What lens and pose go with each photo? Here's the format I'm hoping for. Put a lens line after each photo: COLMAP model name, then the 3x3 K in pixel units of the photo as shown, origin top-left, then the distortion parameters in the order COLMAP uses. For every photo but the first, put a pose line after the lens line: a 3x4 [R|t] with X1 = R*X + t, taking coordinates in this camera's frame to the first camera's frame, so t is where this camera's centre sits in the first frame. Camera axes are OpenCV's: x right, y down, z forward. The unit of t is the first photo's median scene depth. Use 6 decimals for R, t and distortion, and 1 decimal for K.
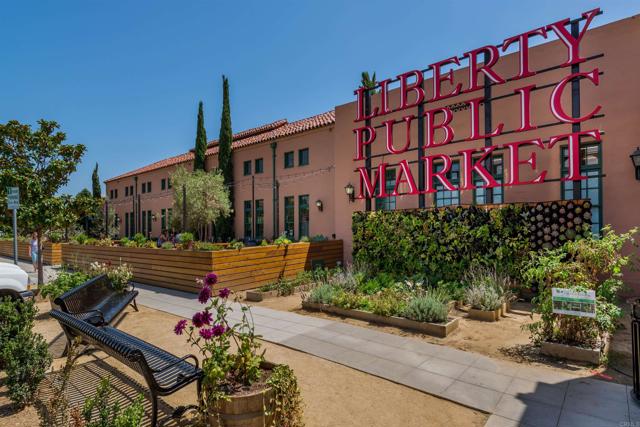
lens RADIAL K [[349.4, 0, 321.1], [0, 349.4, 232.5], [0, 0, 1]] dist [0.000142, -0.000023]
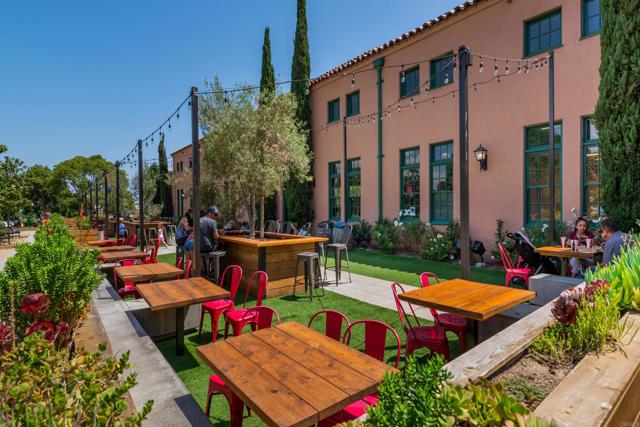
lens RADIAL K [[329.9, 0, 321.0], [0, 329.9, 213.0], [0, 0, 1]] dist [0.000747, 0.000038]
pose [[0.978840, 0.002190, -0.204617, -0.109645], [-0.000059, 0.999946, 0.010423, -0.002791], [0.204629, -0.010190, 0.978787, 0.402698]]
